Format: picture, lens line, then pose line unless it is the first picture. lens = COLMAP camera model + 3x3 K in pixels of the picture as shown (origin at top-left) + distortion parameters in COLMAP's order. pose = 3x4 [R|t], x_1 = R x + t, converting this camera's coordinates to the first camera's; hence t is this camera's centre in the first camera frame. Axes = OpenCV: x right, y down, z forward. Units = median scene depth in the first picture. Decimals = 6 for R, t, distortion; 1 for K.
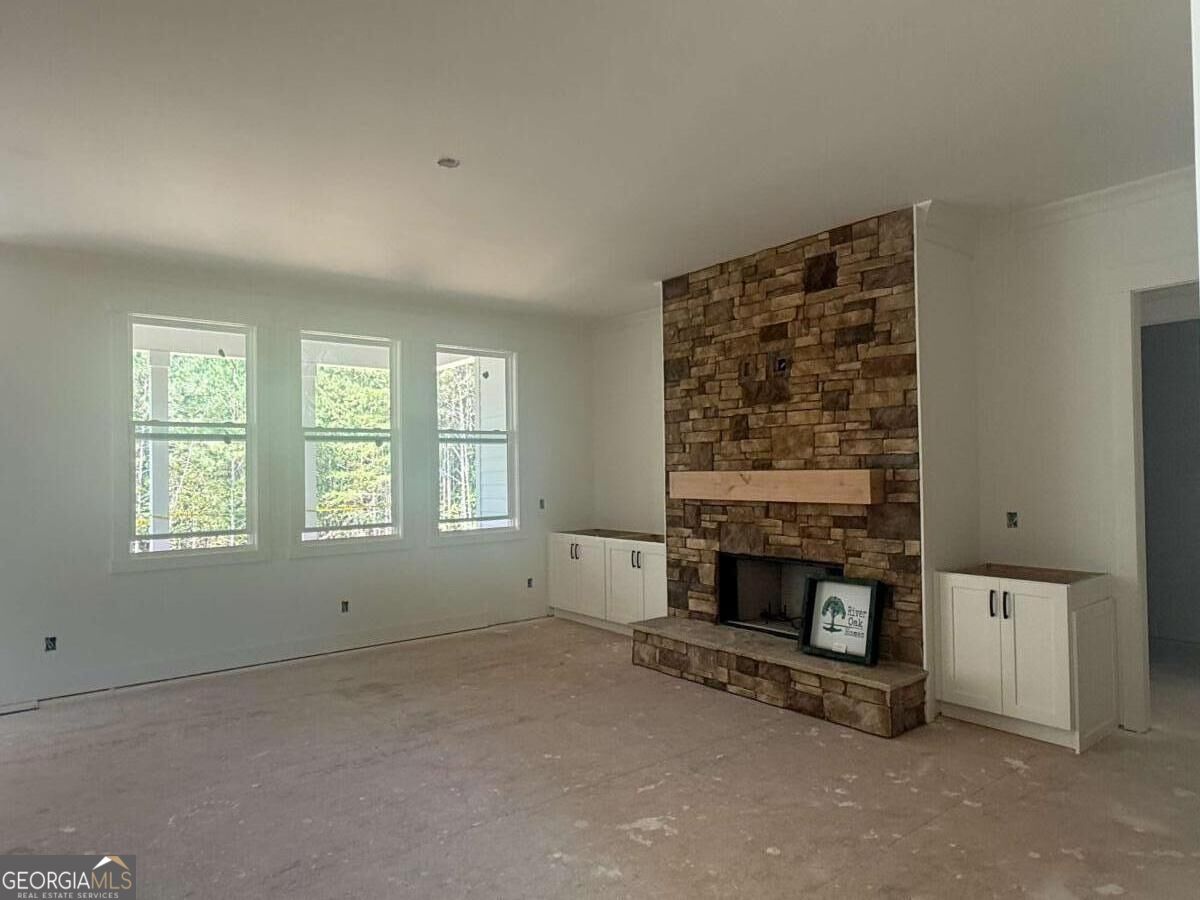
lens RADIAL K [[746.8, 0, 598.2], [0, 746.8, 454.9], [0, 0, 1]] dist [0.001992, -0.000919]
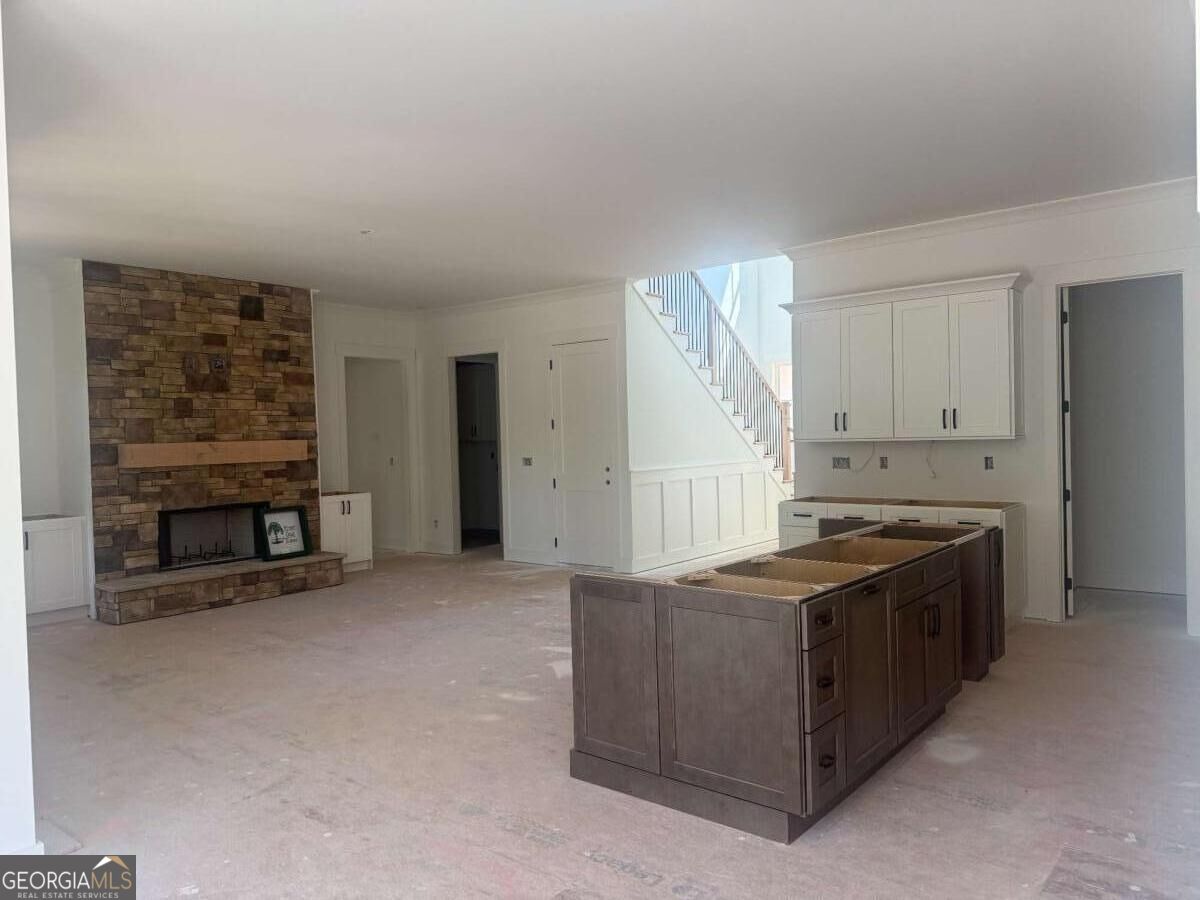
lens RADIAL K [[832.7, 0, 599.6], [0, 832.7, 449.5], [0, 0, 1]] dist [-0.000518, -0.001104]
pose [[-0.220480, 0.006430, 0.975370, -1.415682], [0.014165, 0.999894, -0.003390, 0.050778], [-0.975289, 0.013068, -0.220548, 0.669047]]
